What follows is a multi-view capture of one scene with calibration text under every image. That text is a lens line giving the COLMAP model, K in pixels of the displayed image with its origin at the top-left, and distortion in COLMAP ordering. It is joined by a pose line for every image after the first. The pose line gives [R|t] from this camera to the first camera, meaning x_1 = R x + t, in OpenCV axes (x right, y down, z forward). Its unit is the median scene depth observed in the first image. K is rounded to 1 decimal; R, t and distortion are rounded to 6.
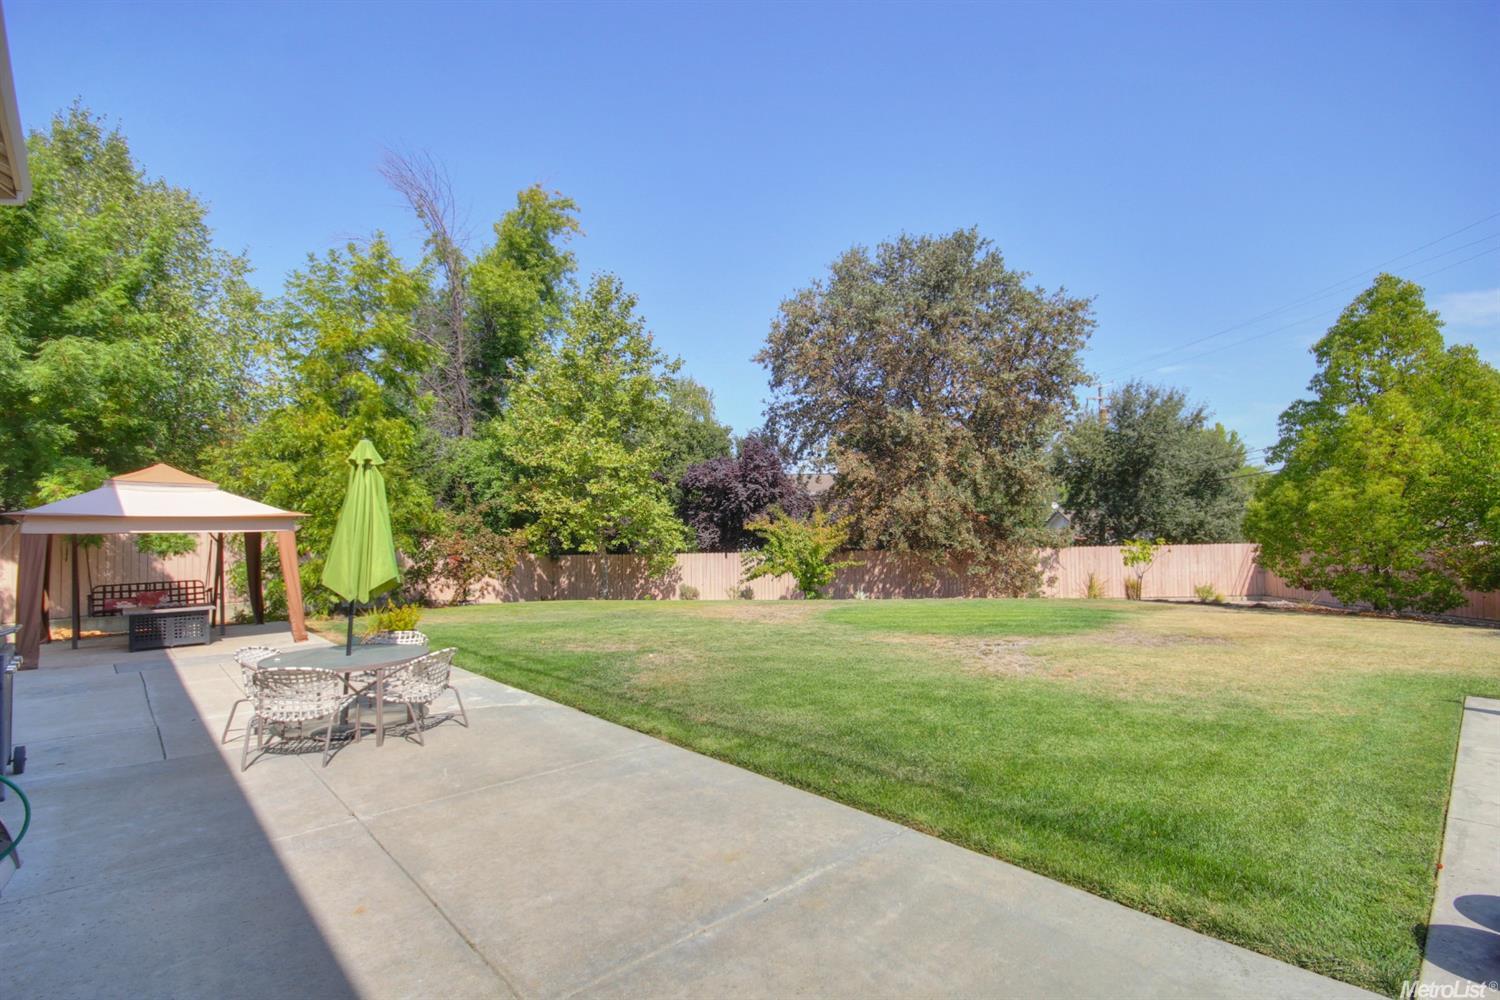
lens RADIAL K [[724.0, 0, 763.9], [0, 724.0, 509.1], [0, 0, 1]] dist [0.001826, 0.000813]
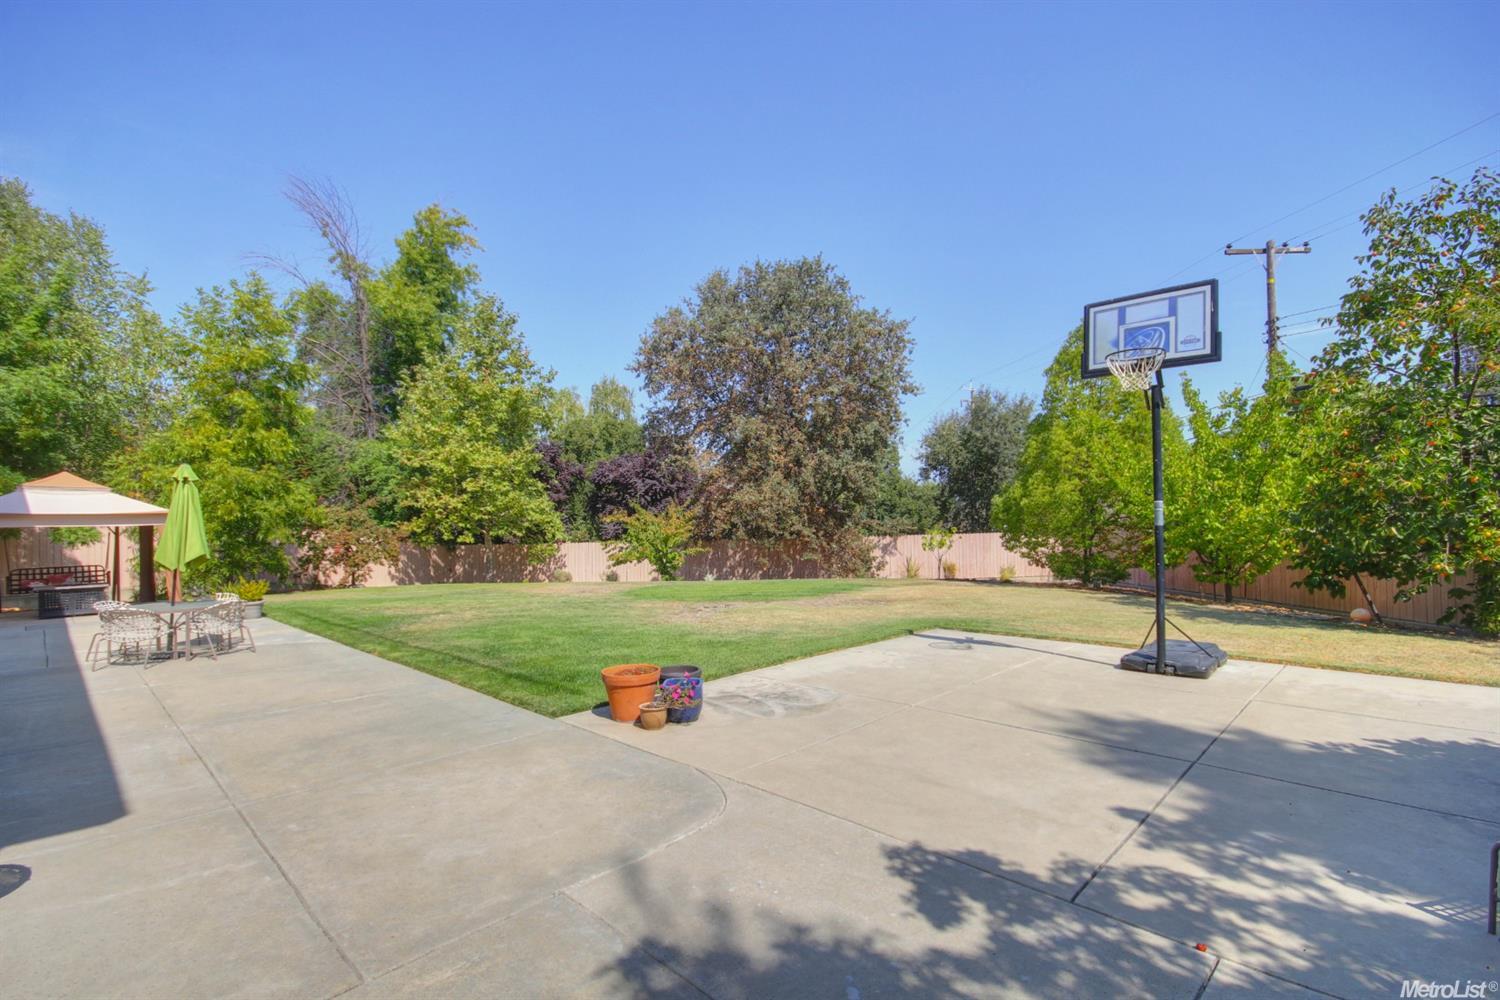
lens RADIAL K [[711.2, 0, 748.9], [0, 711.2, 520.9], [0, 0, 1]] dist [0.003692, -0.007080]
pose [[0.998869, -0.005246, 0.047250, 0.146021], [0.003901, 0.999586, 0.028517, -0.004151], [-0.047380, -0.028301, 0.998476, -0.140469]]
